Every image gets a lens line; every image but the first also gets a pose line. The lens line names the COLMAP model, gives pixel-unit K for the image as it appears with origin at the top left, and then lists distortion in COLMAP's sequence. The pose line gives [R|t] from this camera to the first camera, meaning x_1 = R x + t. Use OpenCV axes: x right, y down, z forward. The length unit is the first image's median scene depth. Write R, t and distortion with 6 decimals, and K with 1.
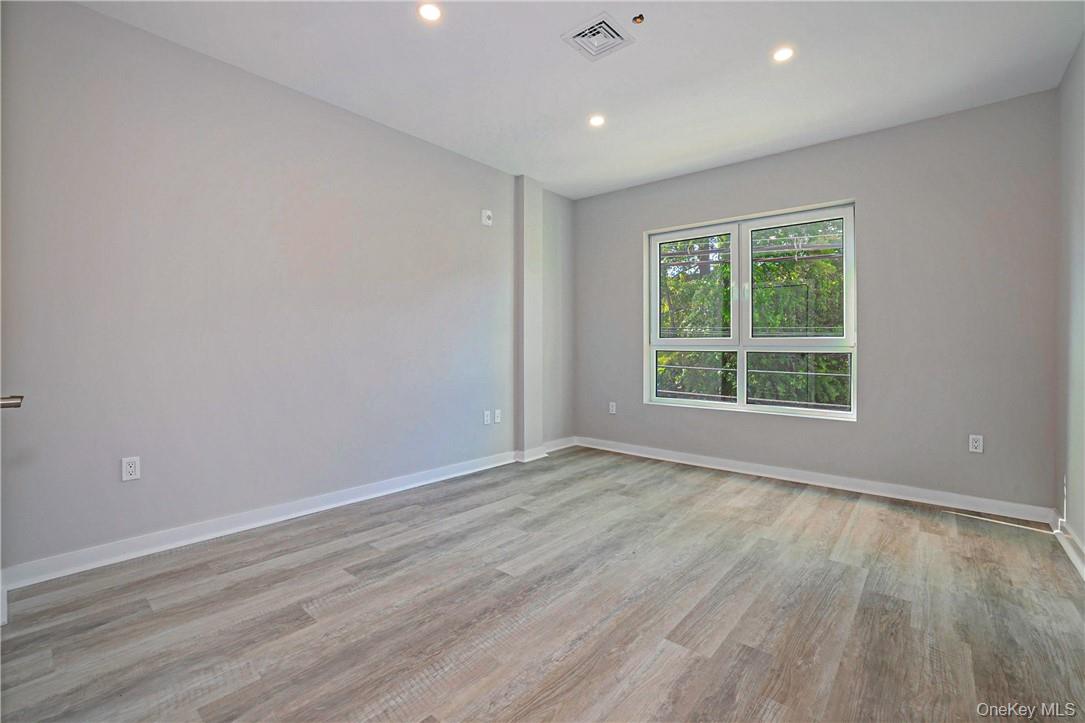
lens RADIAL K [[489.3, 0, 547.4], [0, 489.3, 338.8], [0, 0, 1]] dist [-0.048471, 0.017070]
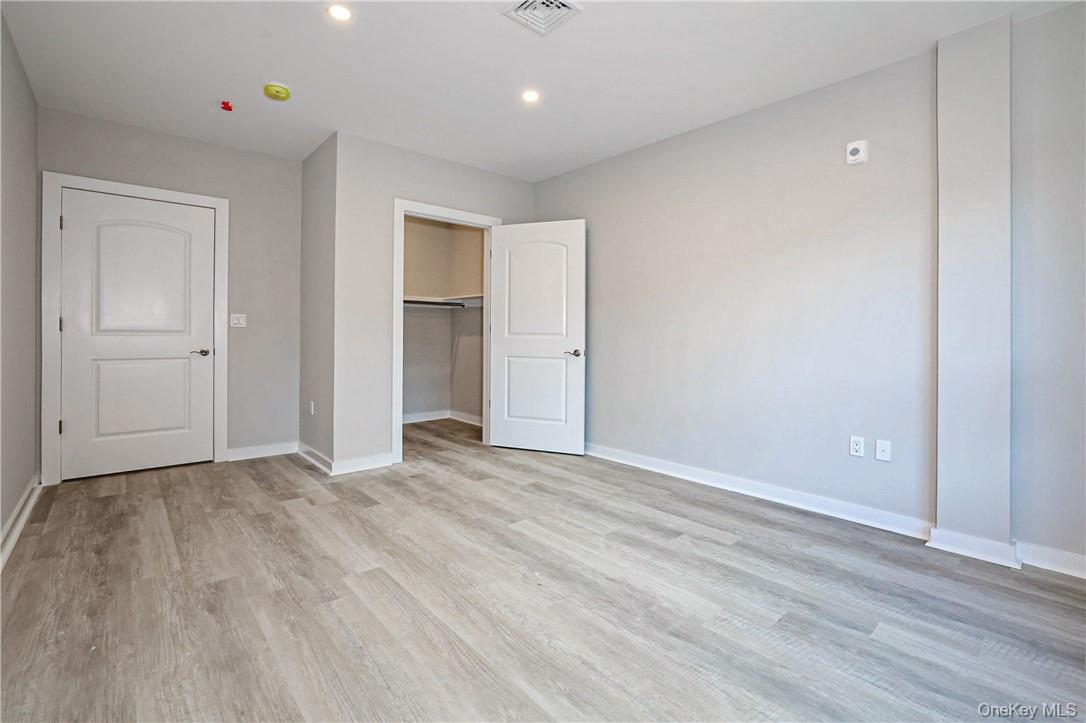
lens RADIAL K [[489.8, 0, 547.9], [0, 489.8, 338.8], [0, 0, 1]] dist [-0.048471, 0.017070]
pose [[-0.158796, -0.000947, -0.987311, 0.997113], [0.006978, 0.999973, -0.002081, 0.020660], [0.987287, -0.007220, -0.158785, 1.146675]]
